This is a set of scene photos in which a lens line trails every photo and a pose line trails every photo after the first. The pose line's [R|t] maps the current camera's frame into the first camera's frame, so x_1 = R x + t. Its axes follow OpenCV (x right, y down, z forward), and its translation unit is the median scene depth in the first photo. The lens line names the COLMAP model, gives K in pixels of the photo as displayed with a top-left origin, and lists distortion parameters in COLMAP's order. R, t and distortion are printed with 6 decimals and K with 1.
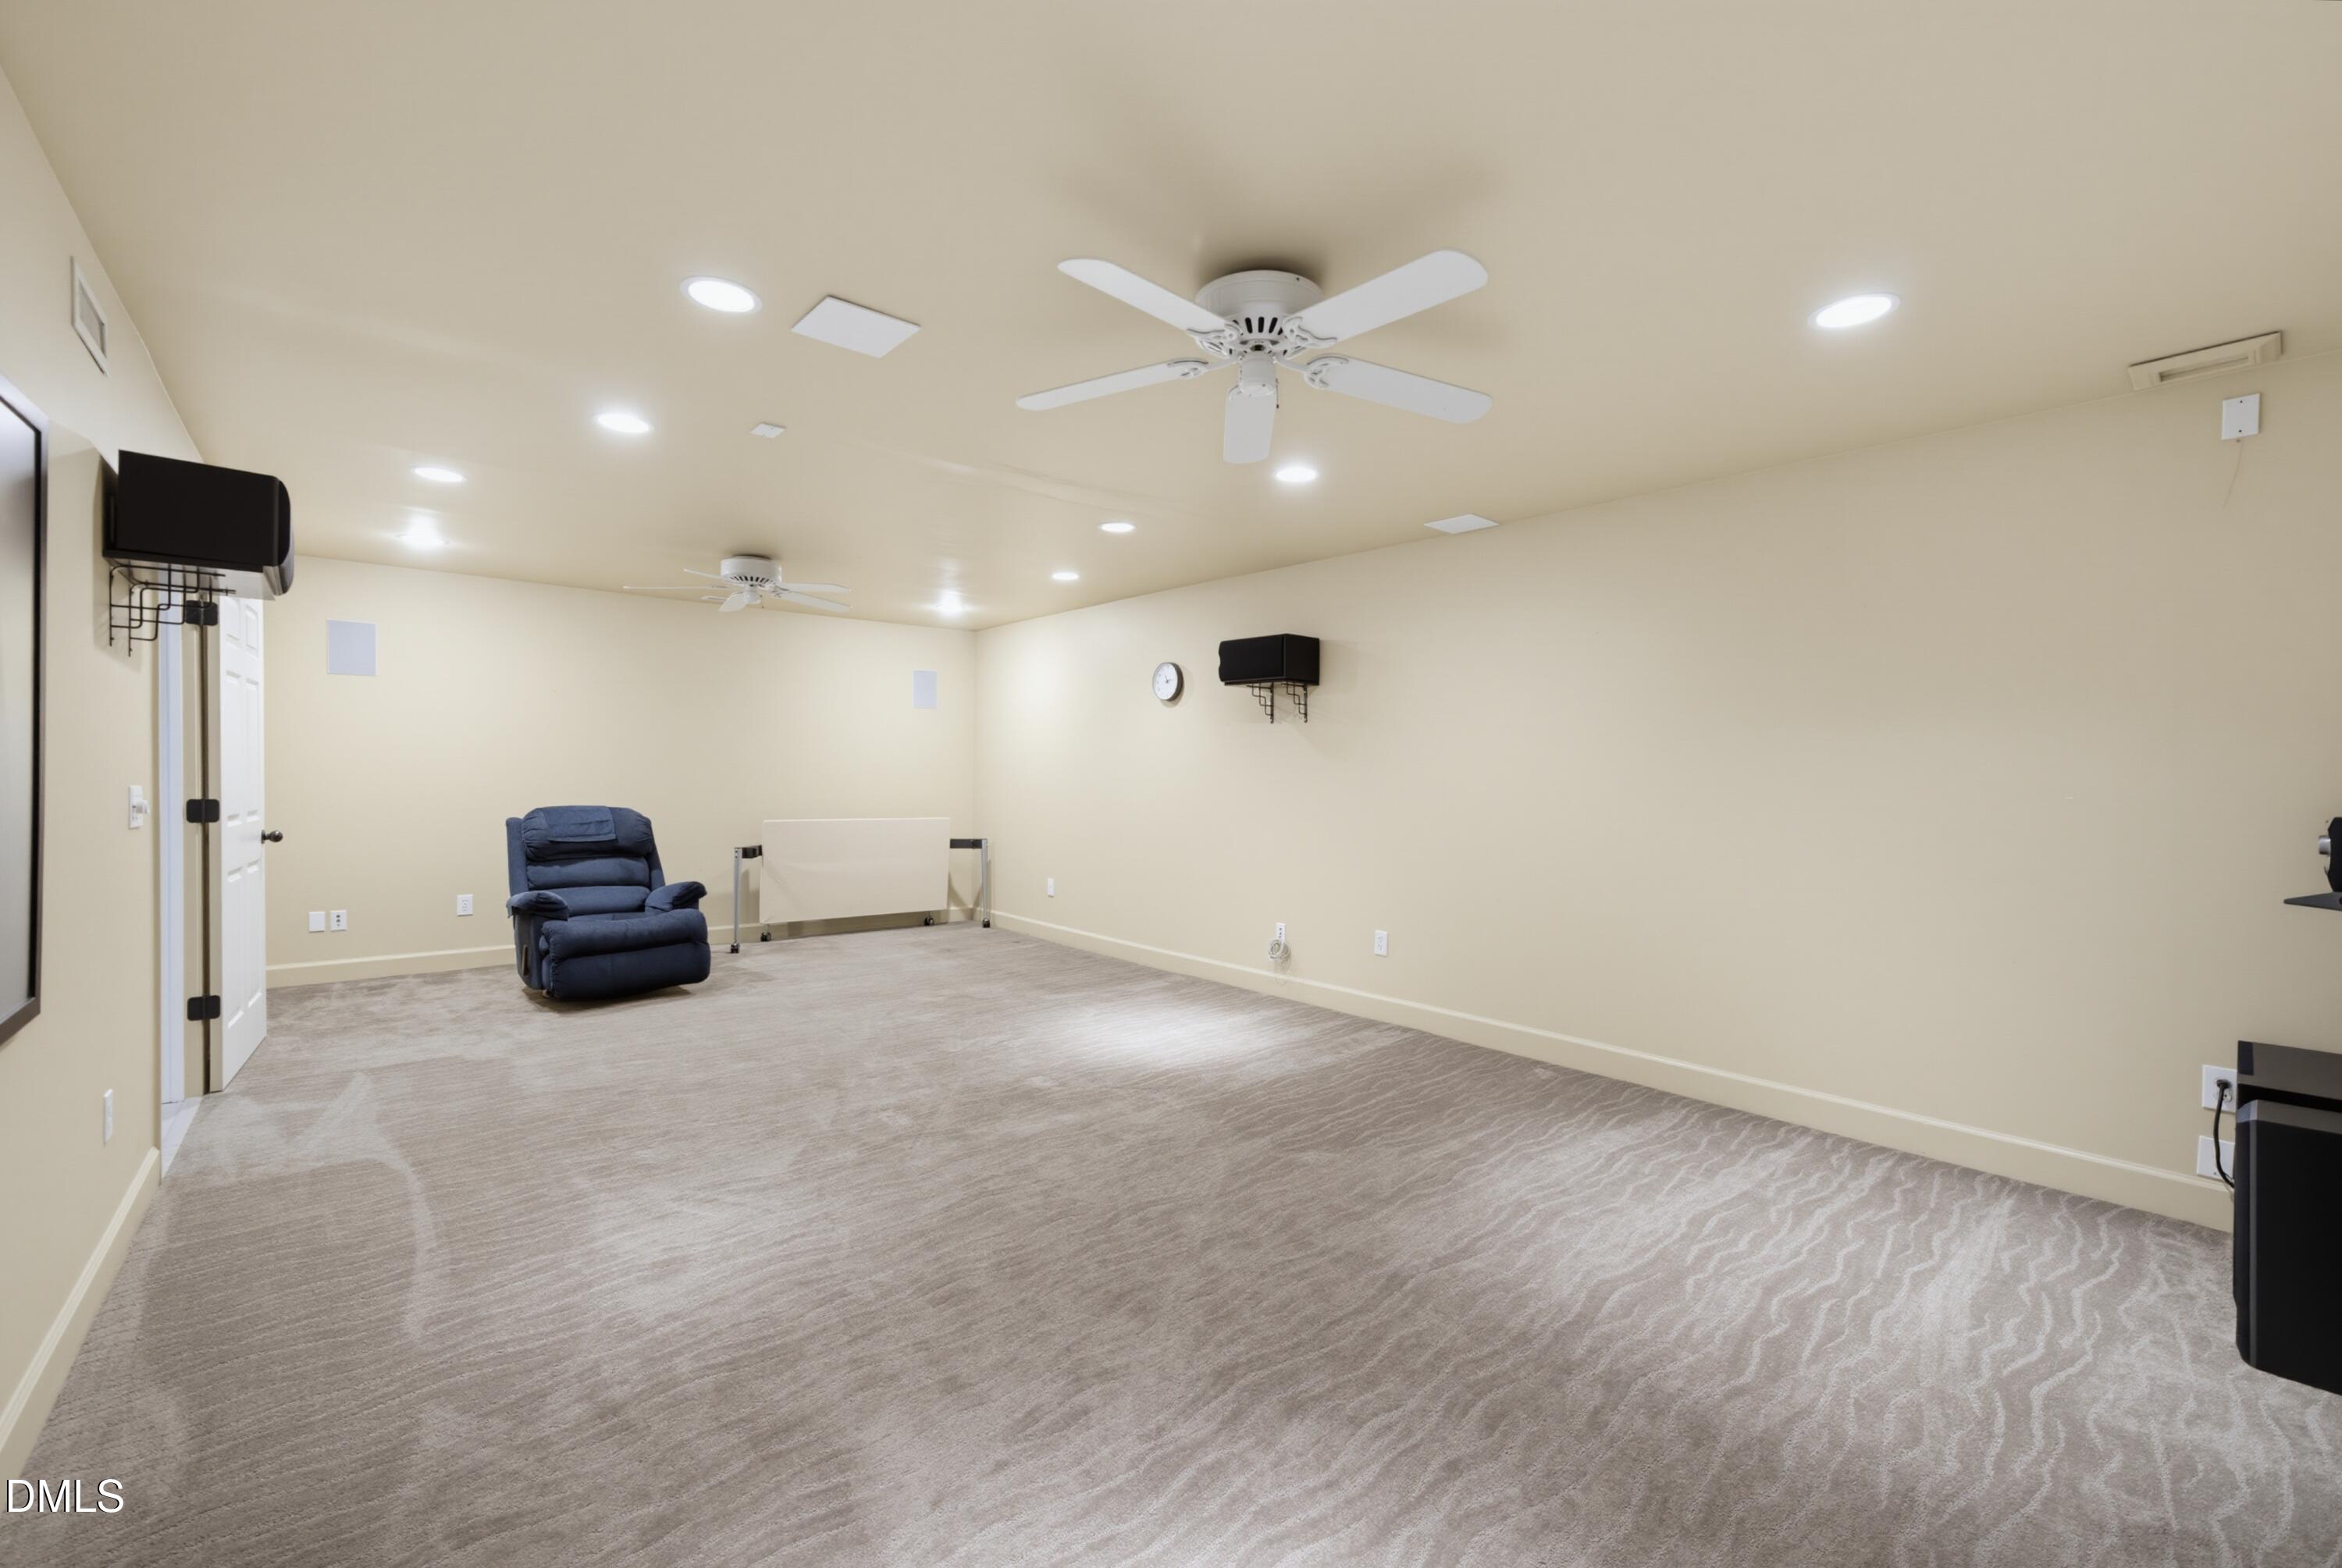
lens RADIAL K [[952.9, 0, 1154.7], [0, 952.9, 800.7], [0, 0, 1]] dist [-0.003366, 0.006951]
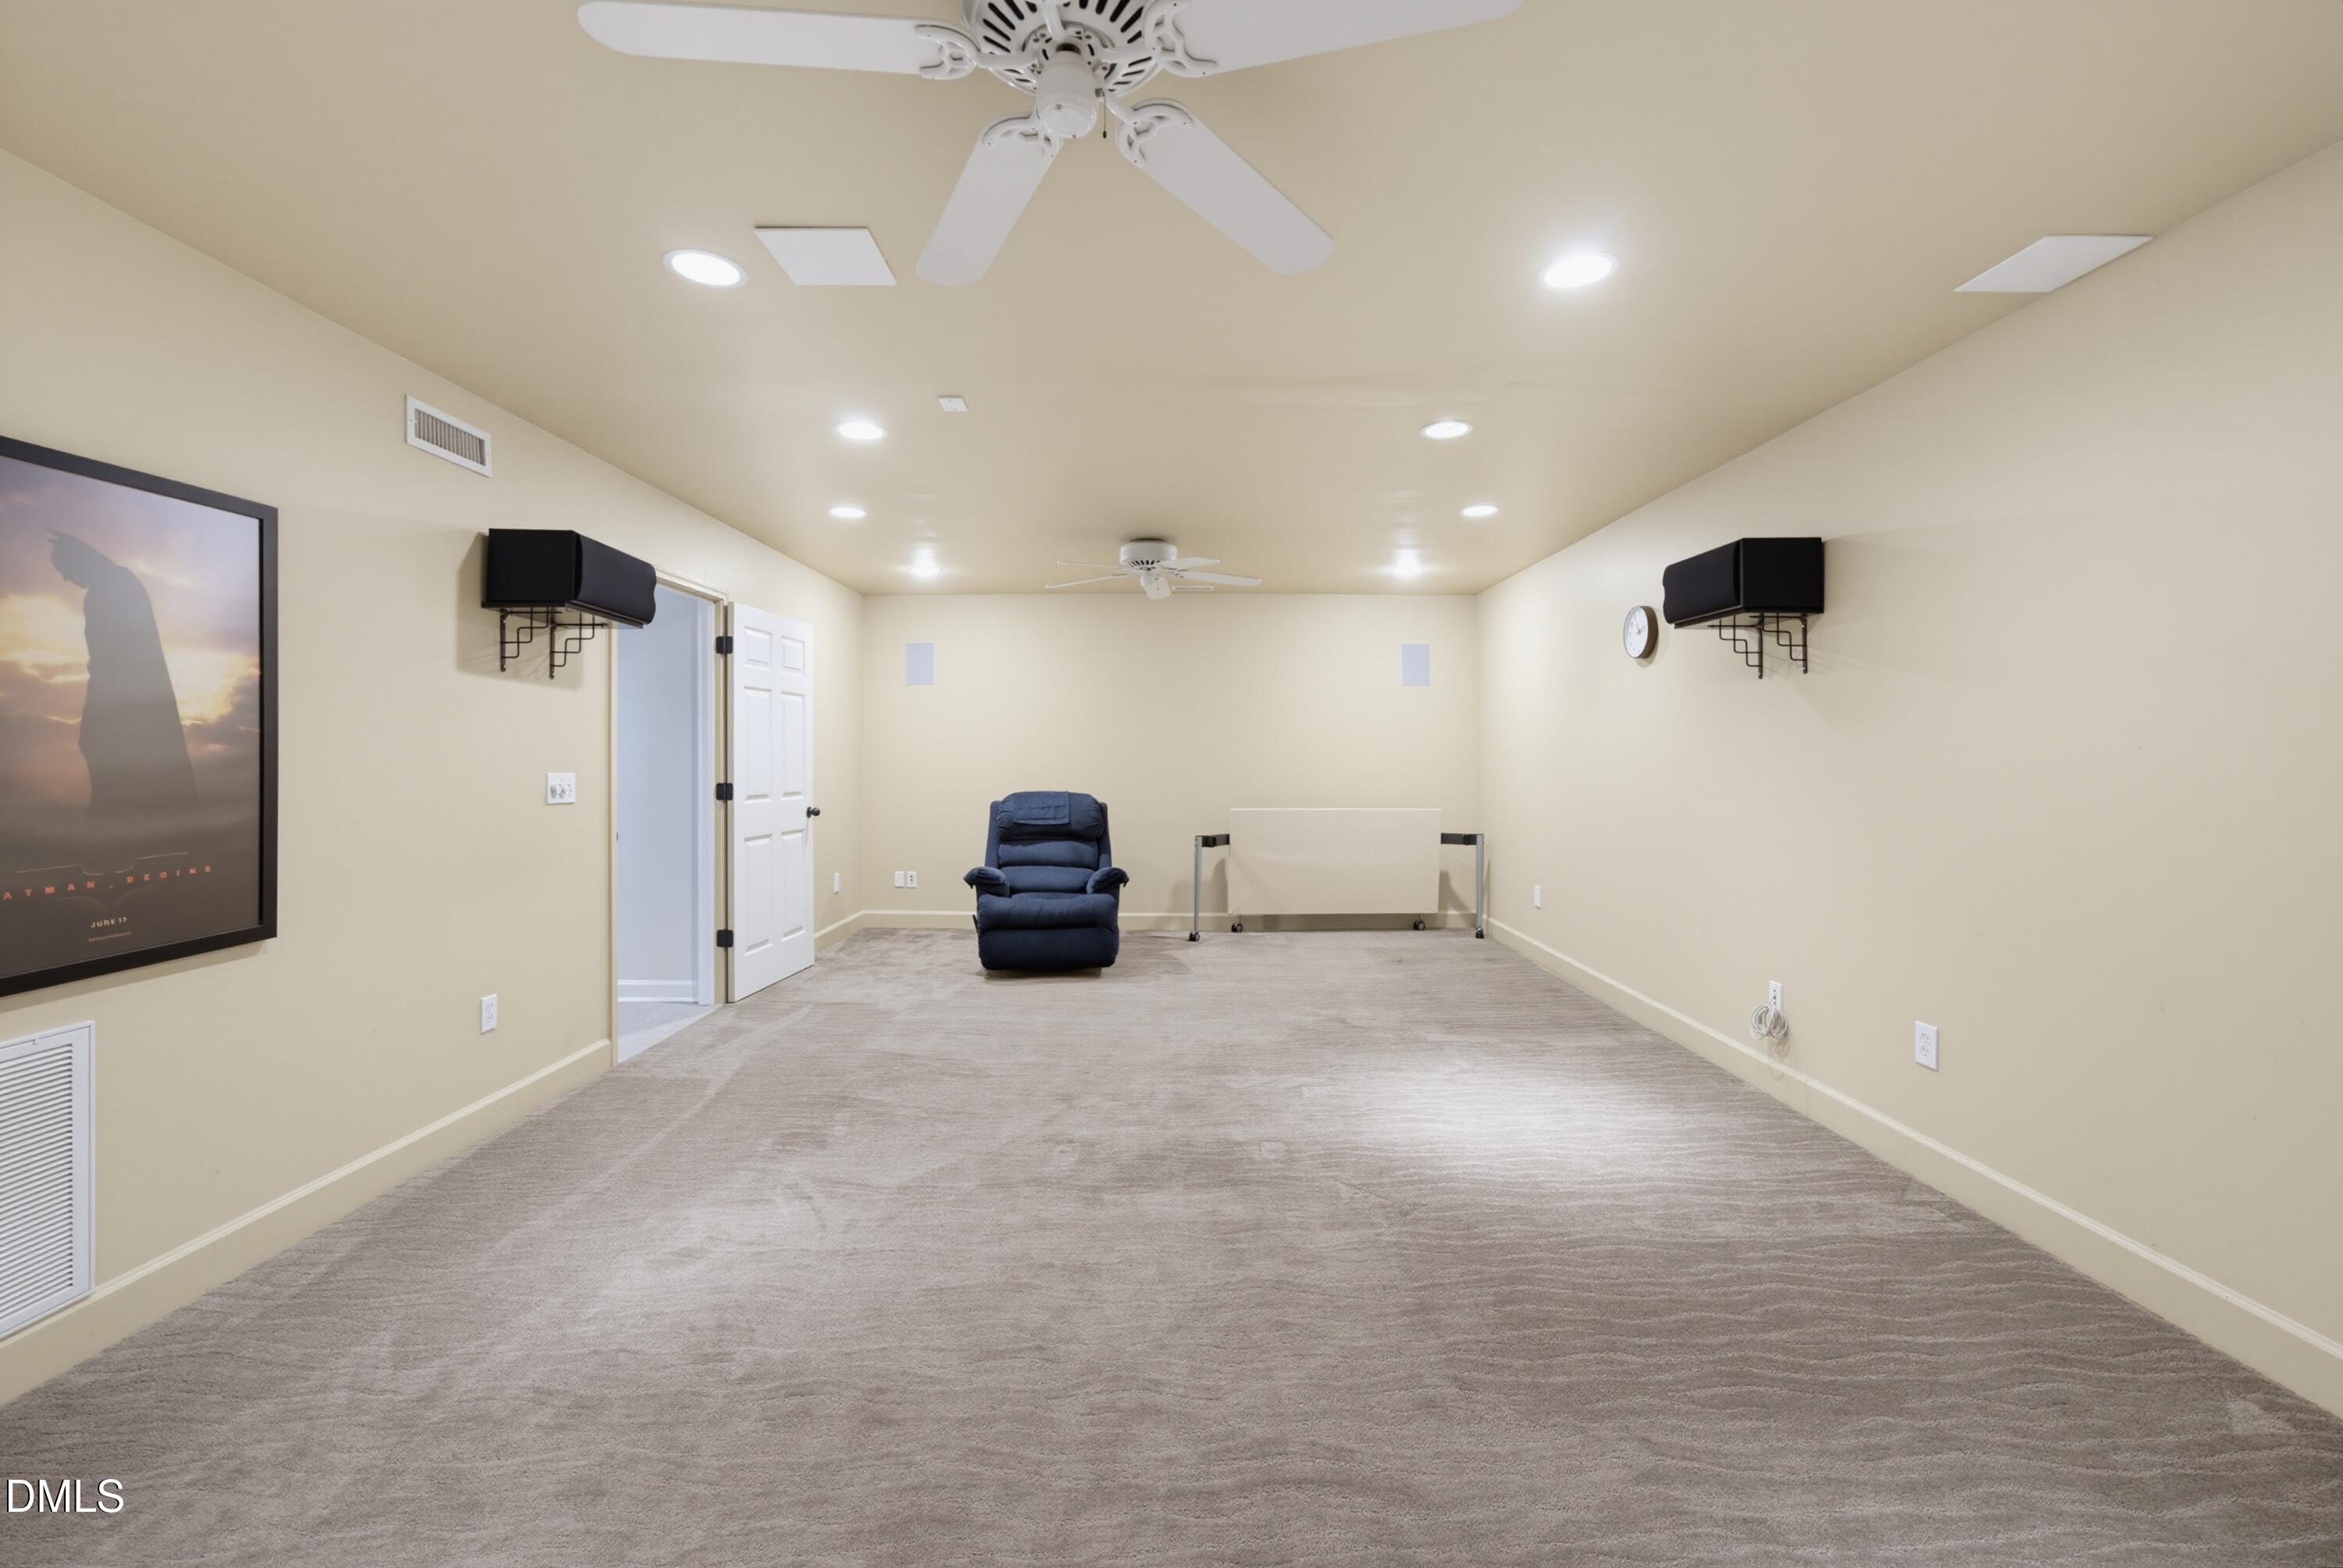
lens RADIAL K [[991.2, 0, 1072.6], [0, 991.2, 749.1], [0, 0, 1]] dist [-0.112631, 0.103330]
pose [[0.779743, -0.015525, -0.625908, 0.139443], [-0.009174, 0.999302, -0.036216, -0.002276], [0.626033, 0.033981, 0.779056, 0.145624]]
